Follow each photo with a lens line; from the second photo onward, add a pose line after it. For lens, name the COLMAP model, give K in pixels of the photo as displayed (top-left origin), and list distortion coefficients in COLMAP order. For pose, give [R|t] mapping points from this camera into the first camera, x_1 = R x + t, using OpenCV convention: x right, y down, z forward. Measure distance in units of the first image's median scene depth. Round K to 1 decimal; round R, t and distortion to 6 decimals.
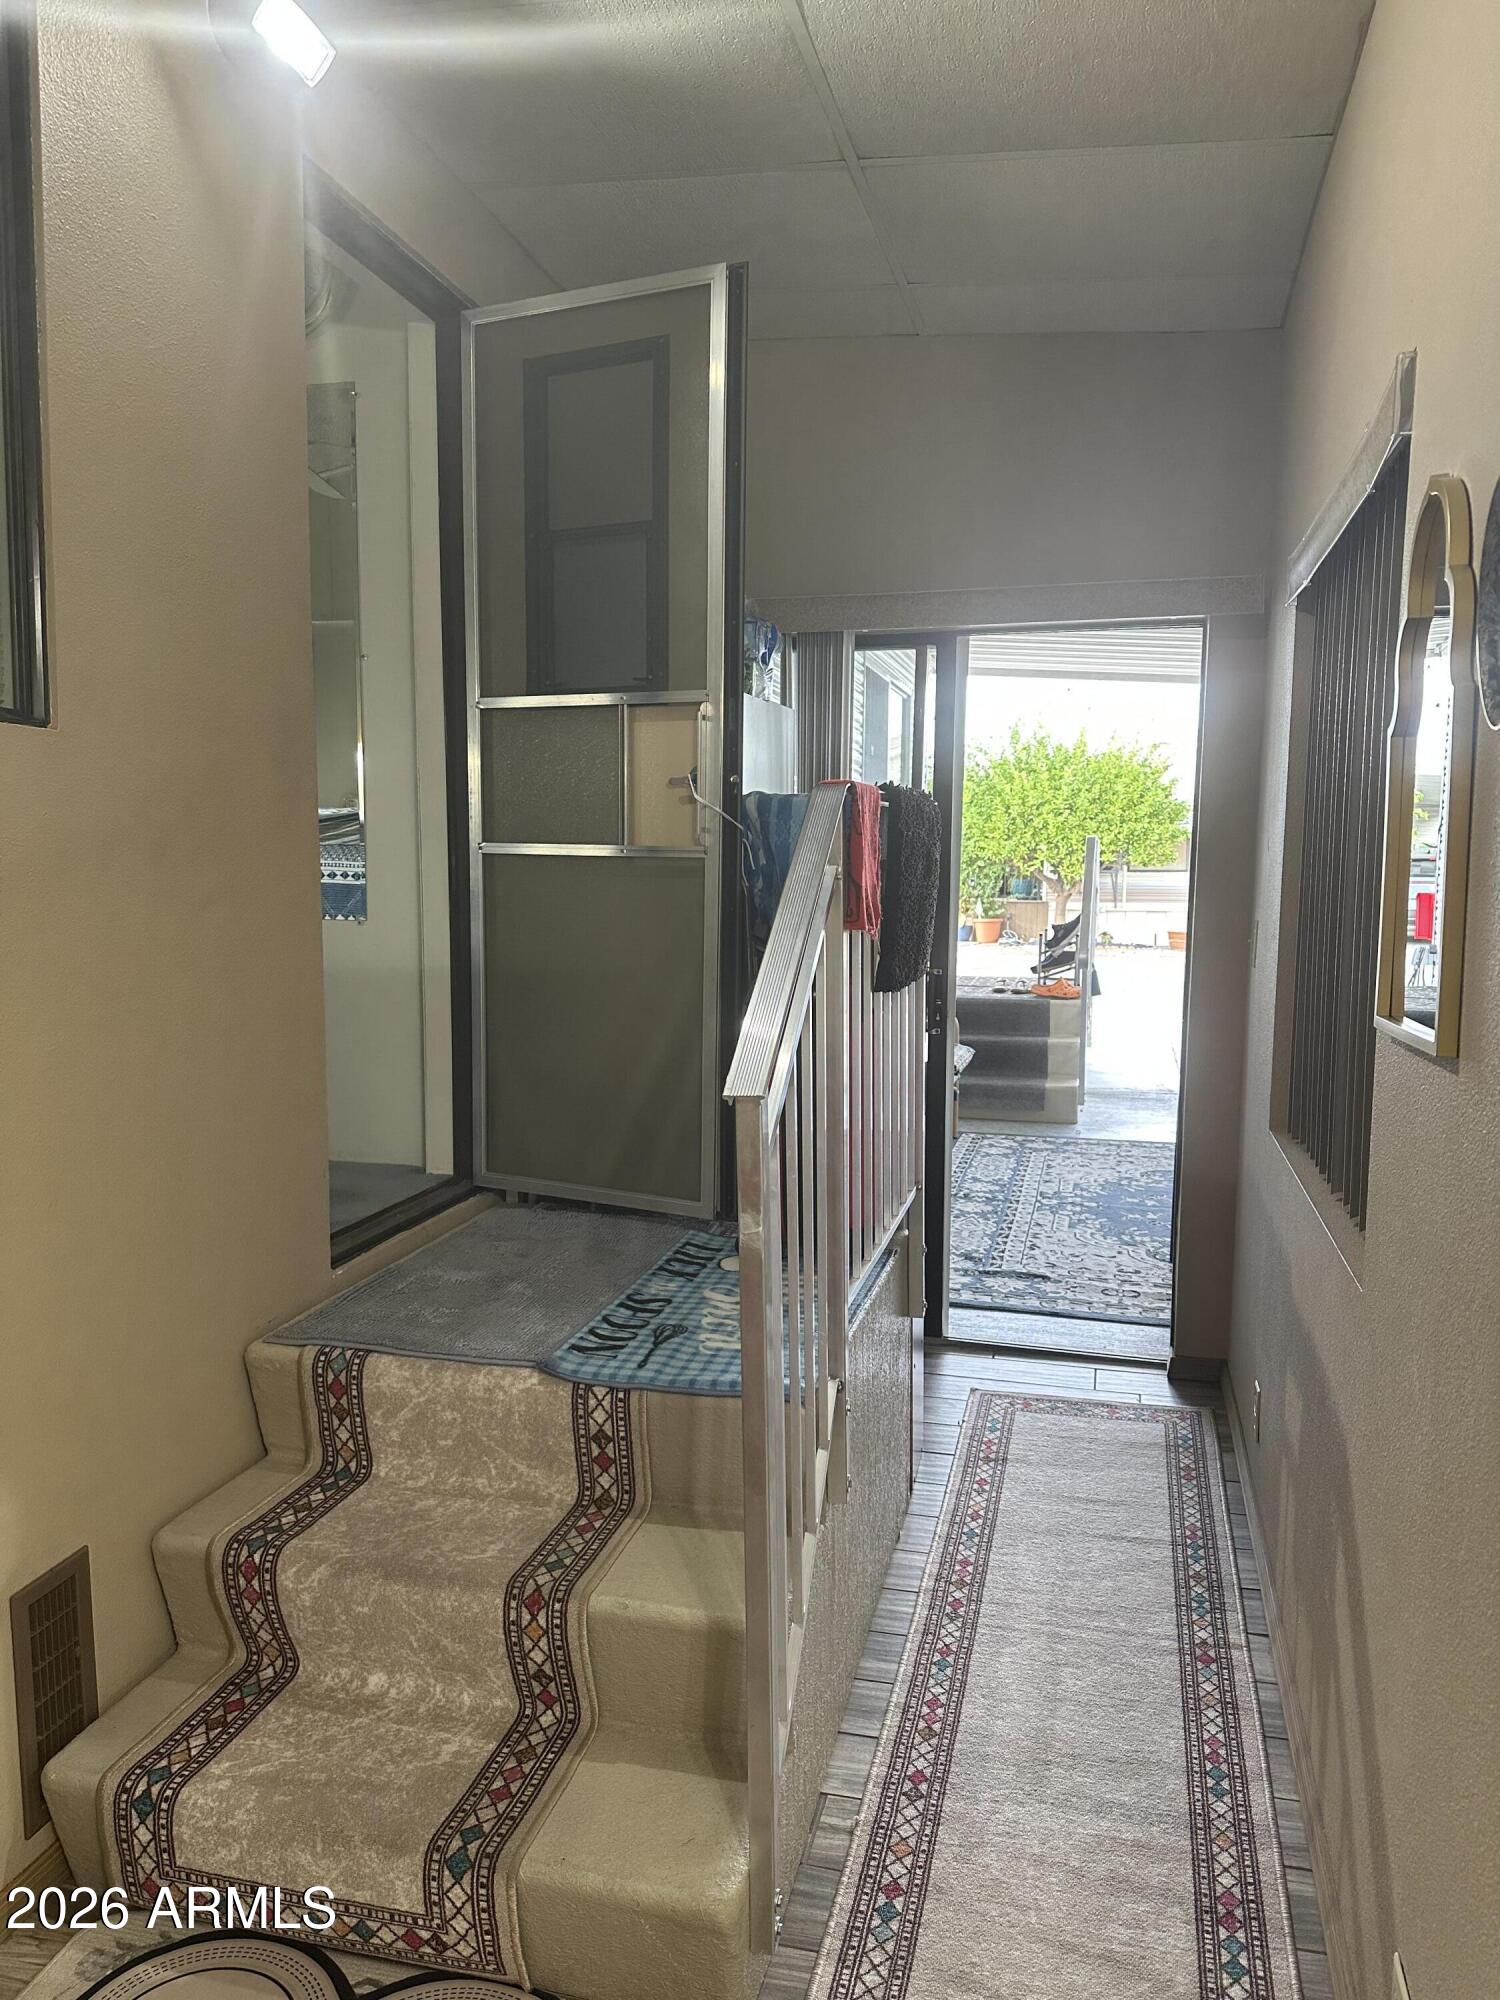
lens RADIAL K [[1409.9, 0, 734.2], [0, 1409.9, 1014.5], [0, 0, 1]] dist [0.035924, -0.037234]
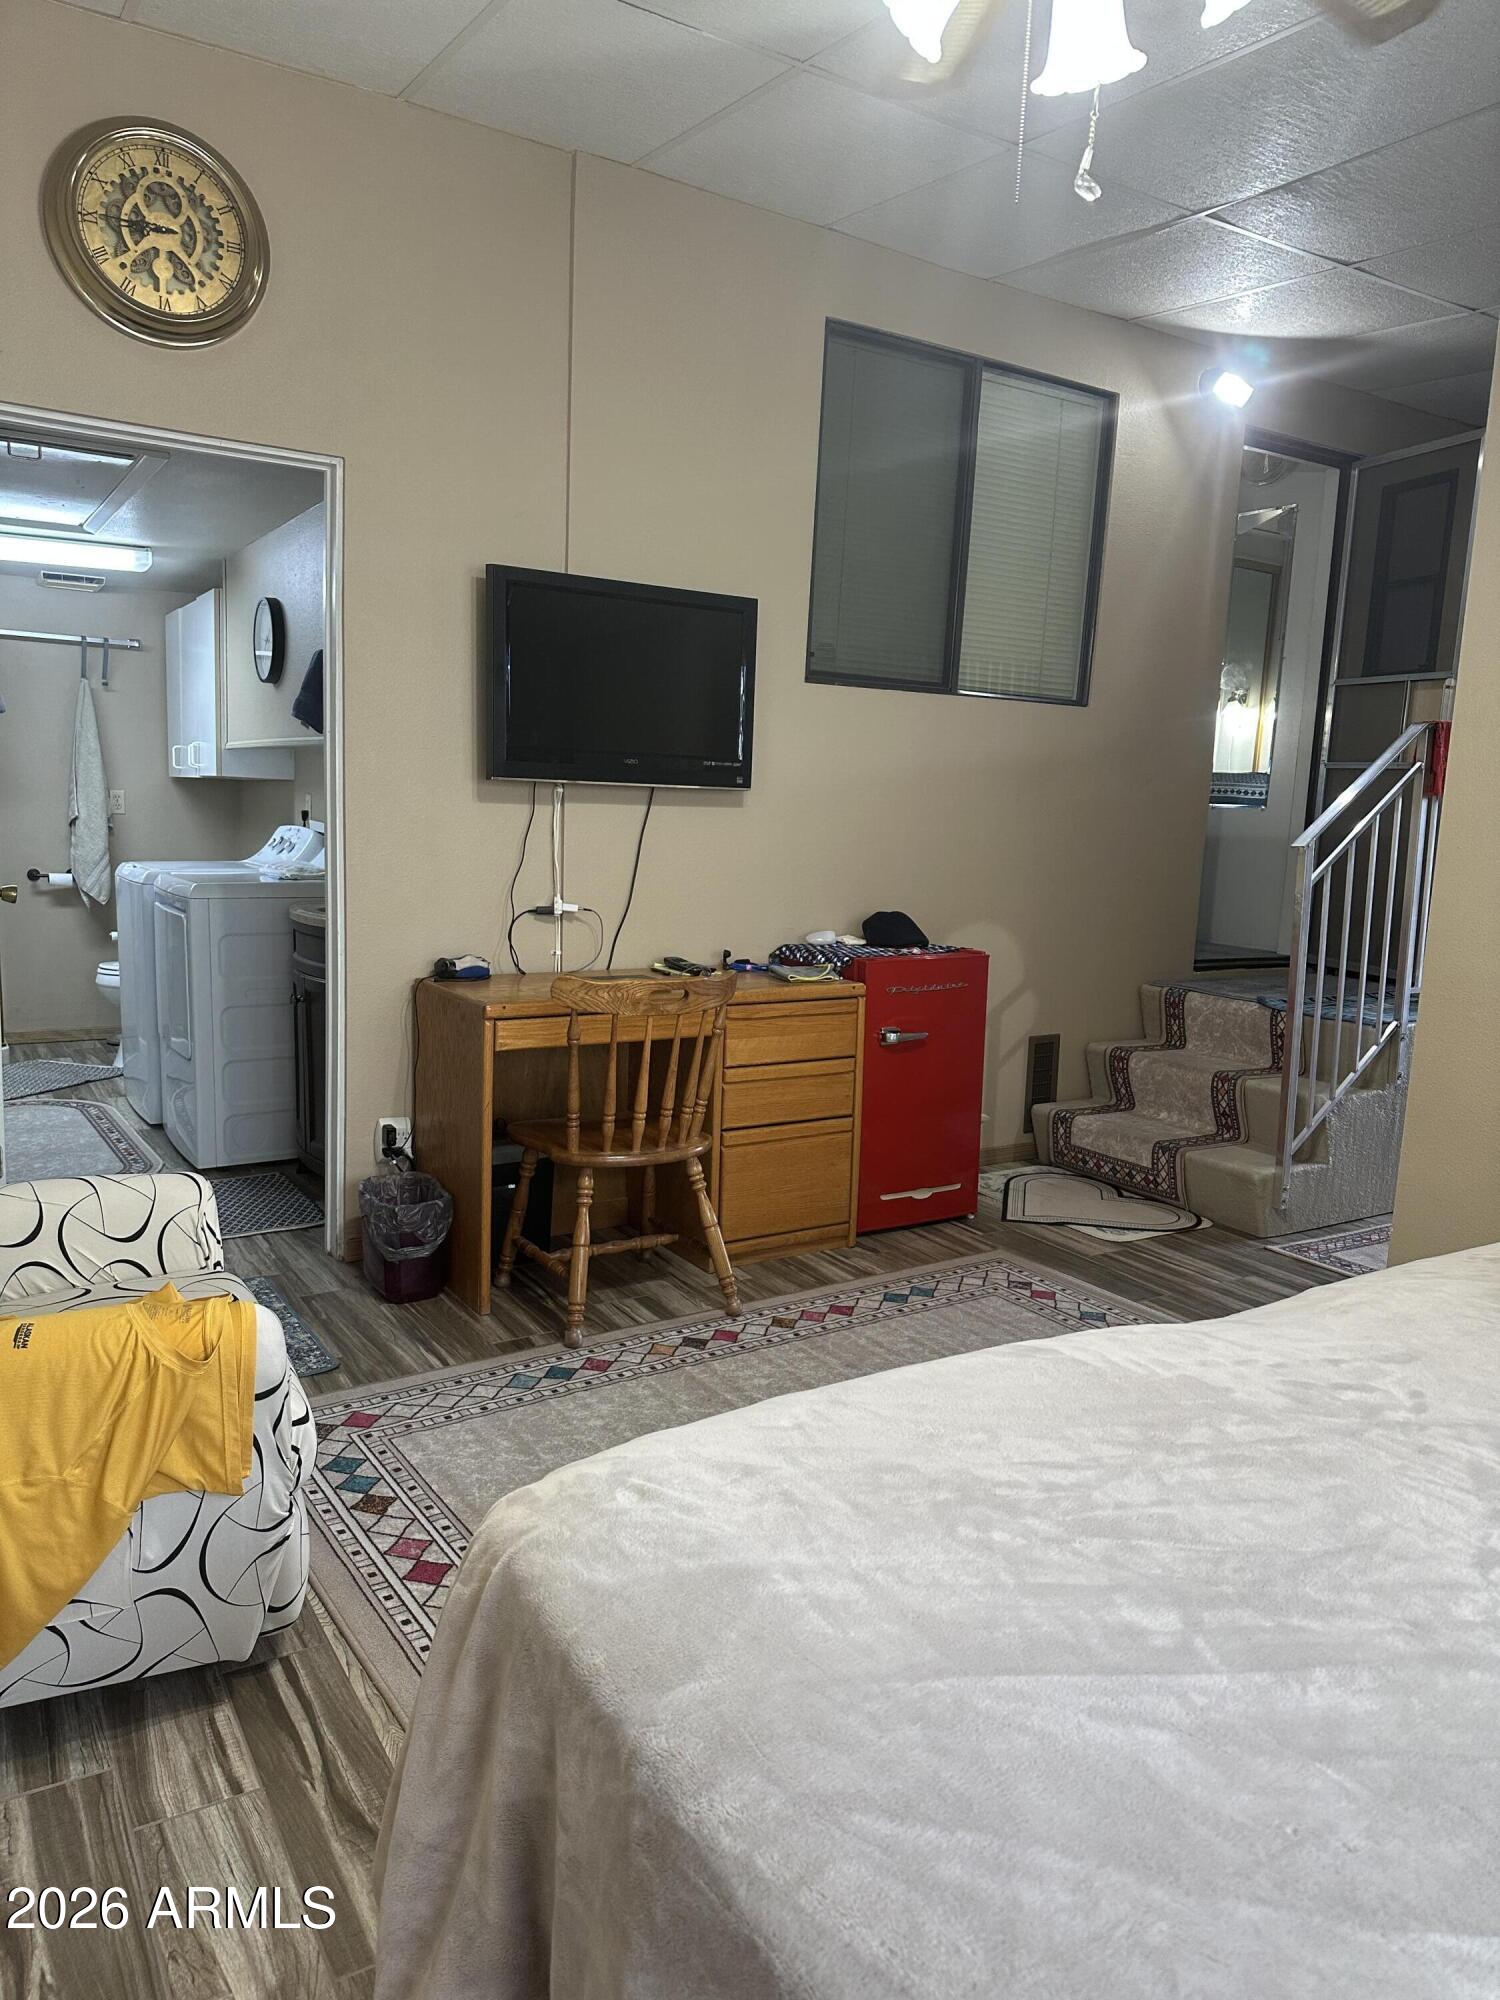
lens RADIAL K [[1409.9, 0, 733.0], [0, 1409.9, 1004.3], [0, 0, 1]] dist [0.035924, -0.037234]
pose [[0.717924, 0.126092, -0.684606, 0.791981], [-0.112628, 0.991541, 0.064515, 0.214752], [0.686949, 0.030789, 0.726053, -1.153020]]
